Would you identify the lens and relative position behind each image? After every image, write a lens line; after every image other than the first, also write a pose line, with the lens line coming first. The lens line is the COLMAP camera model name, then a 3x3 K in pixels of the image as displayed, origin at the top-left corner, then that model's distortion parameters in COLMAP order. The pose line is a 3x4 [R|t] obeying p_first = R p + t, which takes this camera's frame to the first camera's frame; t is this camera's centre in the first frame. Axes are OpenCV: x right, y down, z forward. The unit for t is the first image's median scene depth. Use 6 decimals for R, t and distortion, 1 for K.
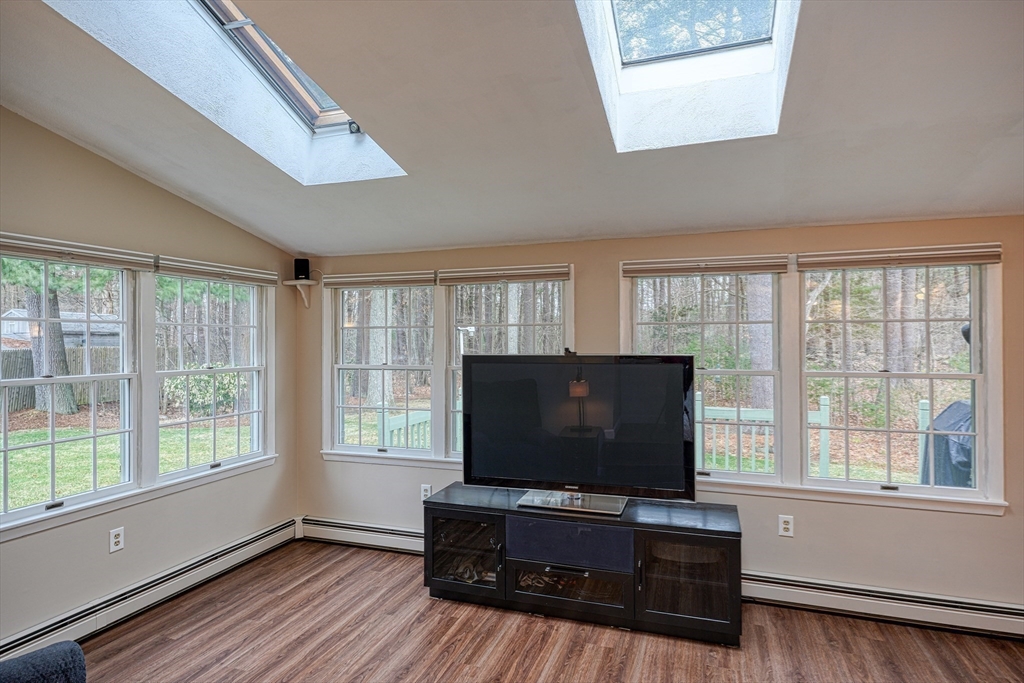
lens RADIAL K [[571.3, 0, 479.6], [0, 571.3, 332.1], [0, 0, 1]] dist [0.028730, -0.000017]
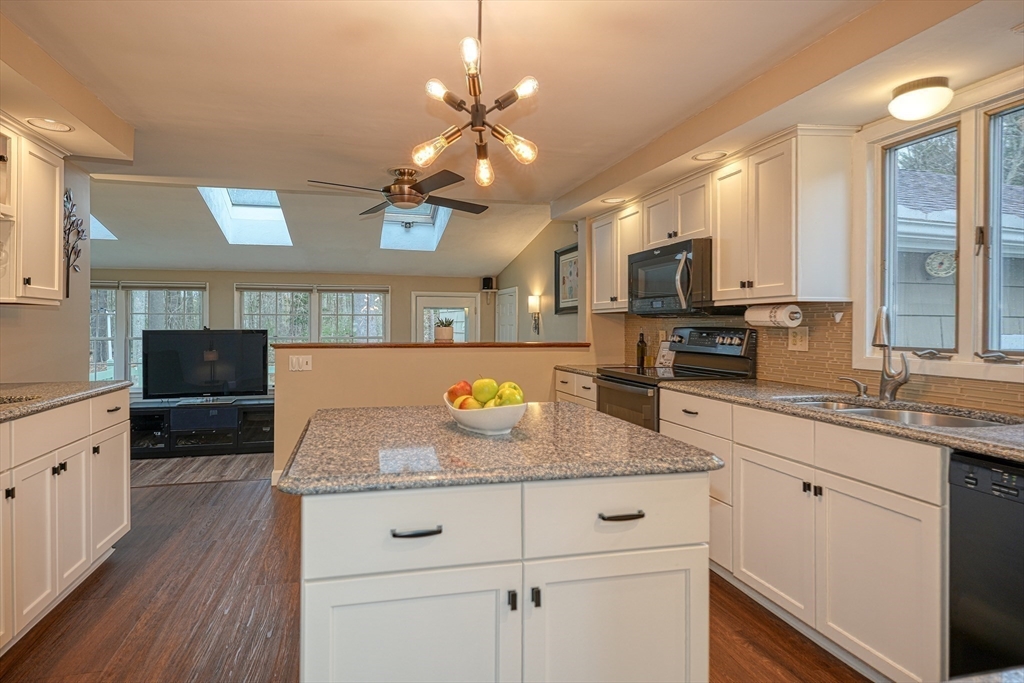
lens RADIAL K [[571.3, 0, 479.6], [0, 571.3, 332.1], [0, 0, 1]] dist [0.028730, -0.000017]
pose [[0.819634, -0.000908, 0.572886, -0.212887], [-0.008726, 0.999863, 0.014070, 0.012257], [-0.572820, -0.016531, 0.819514, -1.207247]]
